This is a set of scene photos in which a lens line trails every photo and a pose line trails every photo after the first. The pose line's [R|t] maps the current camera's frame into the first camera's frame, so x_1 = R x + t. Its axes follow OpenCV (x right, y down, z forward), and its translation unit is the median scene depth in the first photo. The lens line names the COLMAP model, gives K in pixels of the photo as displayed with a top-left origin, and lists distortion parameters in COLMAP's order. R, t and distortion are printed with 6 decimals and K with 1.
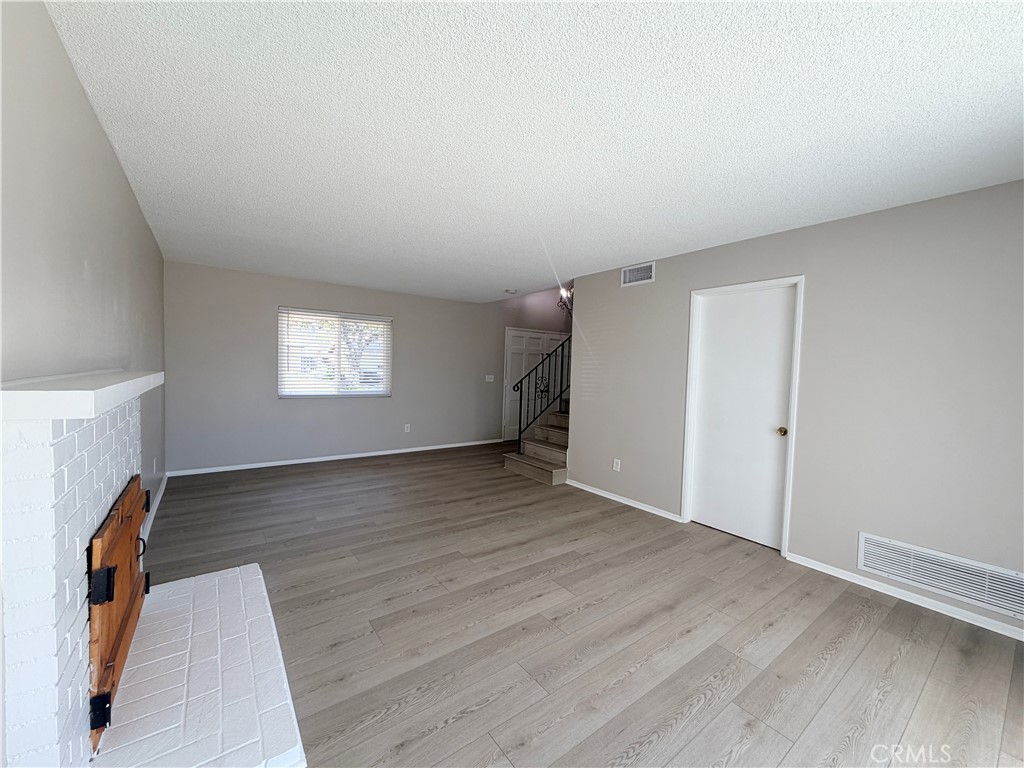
lens RADIAL K [[405.0, 0, 511.1], [0, 405.0, 384.5], [0, 0, 1]] dist [-0.001357, -0.000081]
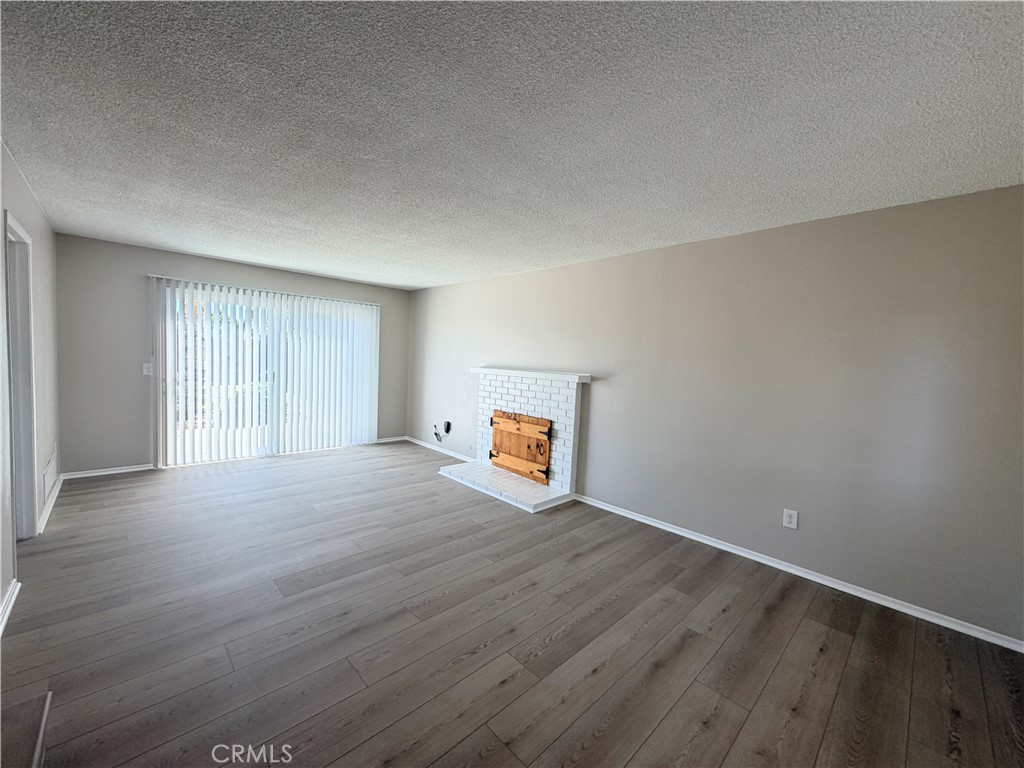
lens RADIAL K [[405.0, 0, 511.1], [0, 405.0, 384.5], [0, 0, 1]] dist [-0.001357, -0.000081]
pose [[-0.989119, -0.072054, -0.128264, -0.245338], [-0.084739, 0.991733, 0.096356, -0.093365], [0.120260, 0.106176, -0.987048, 1.782326]]
